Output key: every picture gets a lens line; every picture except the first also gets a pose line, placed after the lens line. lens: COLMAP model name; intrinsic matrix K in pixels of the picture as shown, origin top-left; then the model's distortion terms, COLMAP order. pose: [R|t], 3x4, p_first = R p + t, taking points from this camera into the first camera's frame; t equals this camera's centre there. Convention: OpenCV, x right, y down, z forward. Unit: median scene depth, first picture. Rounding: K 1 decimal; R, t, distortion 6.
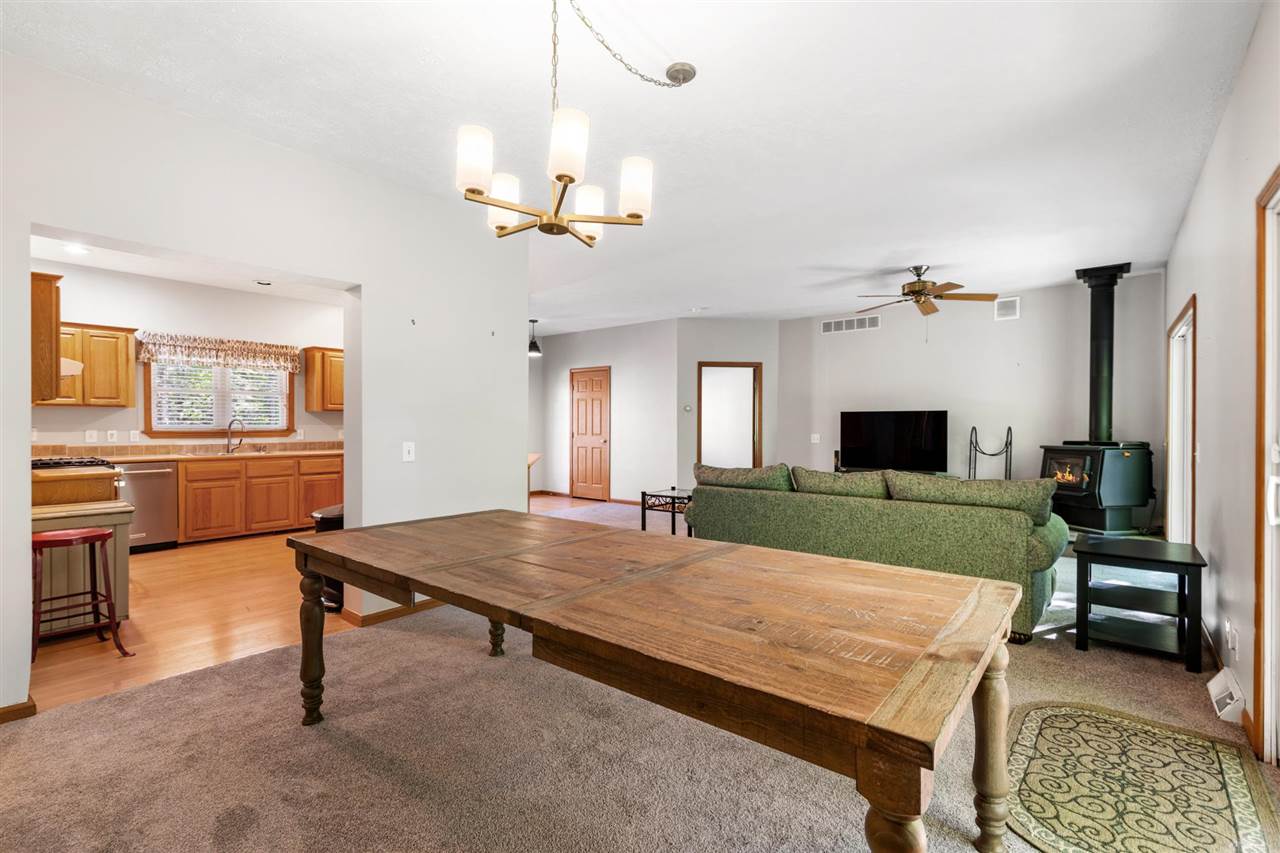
lens RADIAL K [[578.5, 0, 643.4], [0, 578.5, 429.3], [0, 0, 1]] dist [-0.001675, 0.001144]
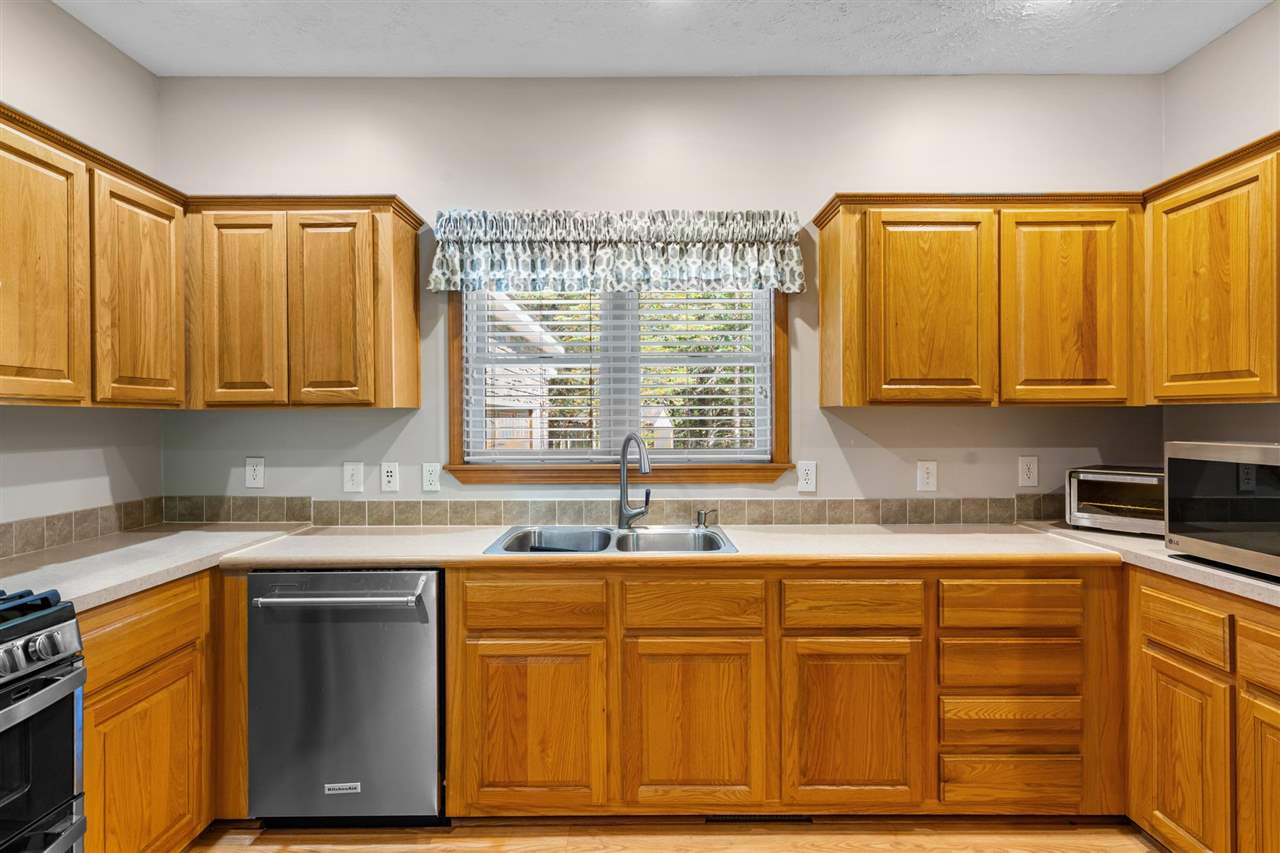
lens RADIAL K [[673.5, 0, 640.2], [0, 673.5, 413.8], [0, 0, 1]] dist [0.004253, 0.001993]
pose [[0.630504, -0.008914, -0.776135, -0.406157], [-0.000252, 0.999932, -0.011689, -0.026280], [0.776186, 0.007566, 0.630459, 0.786542]]
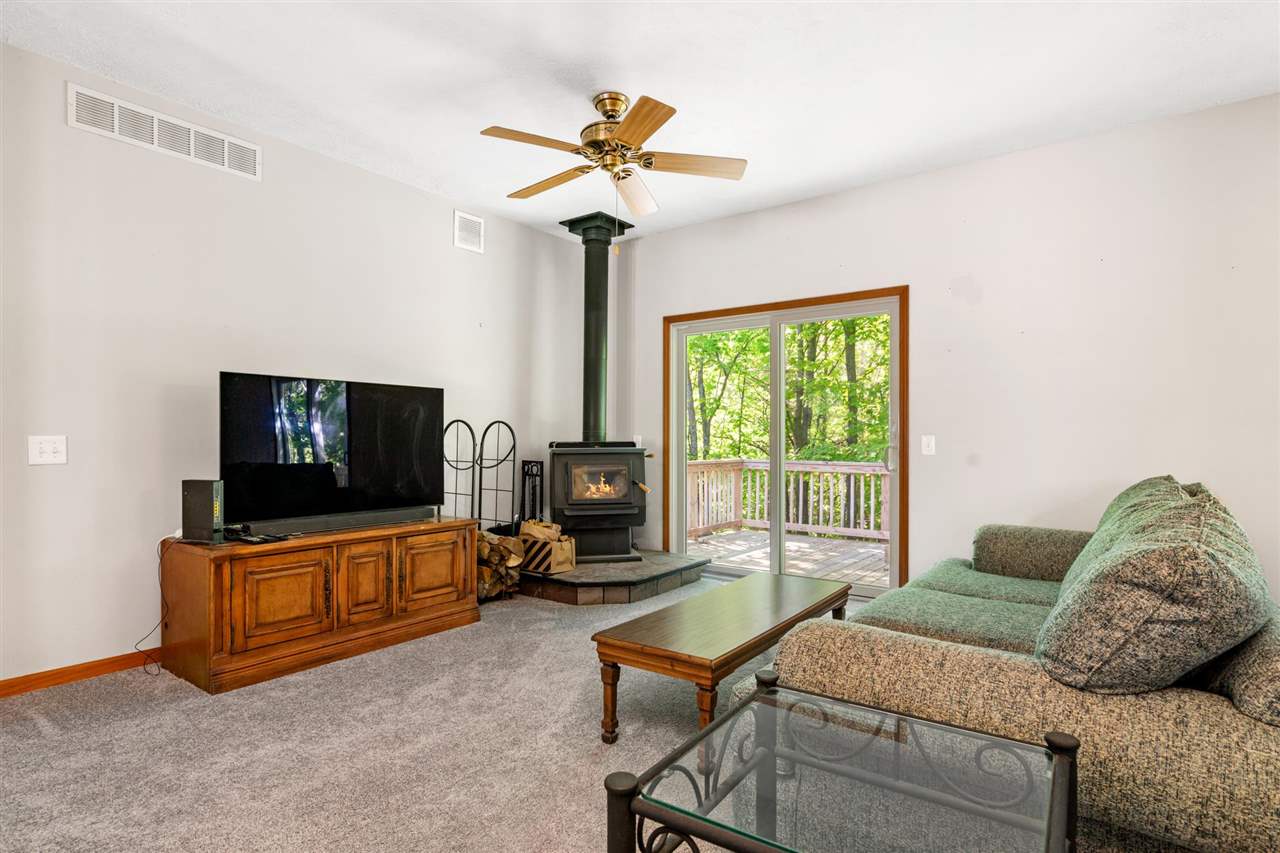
lens RADIAL K [[670.3, 0, 640.0], [0, 670.3, 426.5], [0, 0, 1]] dist [0.024448, -0.000238]
pose [[-0.043113, 0.019880, 0.998872, -0.108380], [0.004711, 0.999795, -0.019695, 0.016532], [-0.999059, 0.003857, -0.043198, 0.917735]]
